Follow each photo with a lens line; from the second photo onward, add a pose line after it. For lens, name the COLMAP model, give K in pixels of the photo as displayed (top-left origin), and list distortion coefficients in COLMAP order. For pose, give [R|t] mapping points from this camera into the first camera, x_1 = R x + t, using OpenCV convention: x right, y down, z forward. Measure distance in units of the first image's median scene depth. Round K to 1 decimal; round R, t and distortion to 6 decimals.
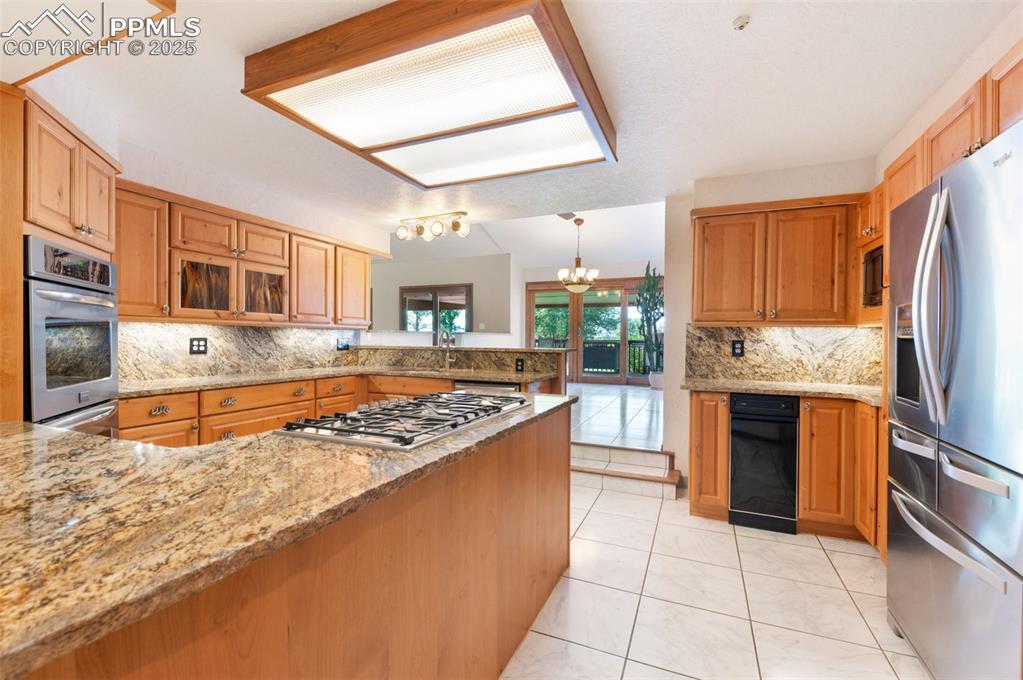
lens RADIAL K [[443.8, 0, 510.1], [0, 443.8, 338.4], [0, 0, 1]] dist [0.001679, -0.000433]
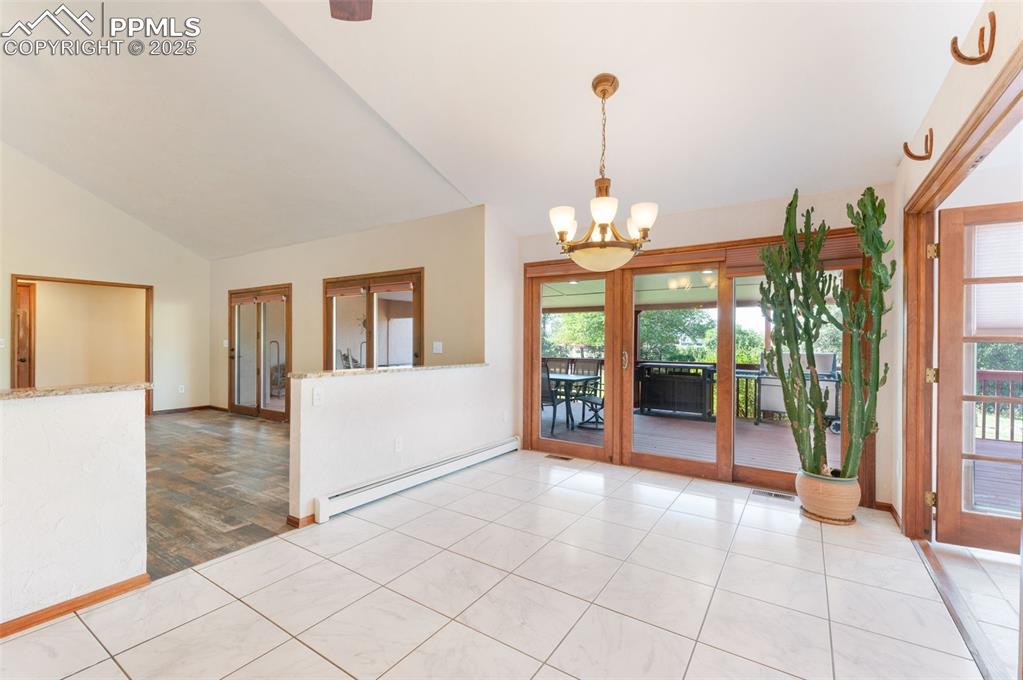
lens RADIAL K [[443.8, 0, 512.3], [0, 443.8, 343.6], [0, 0, 1]] dist [0.001679, -0.000433]
pose [[0.984901, 0.001011, -0.173115, 0.120063], [-0.000642, 0.999997, 0.002188, -0.034798], [0.173117, -0.002044, 0.984899, 0.511848]]
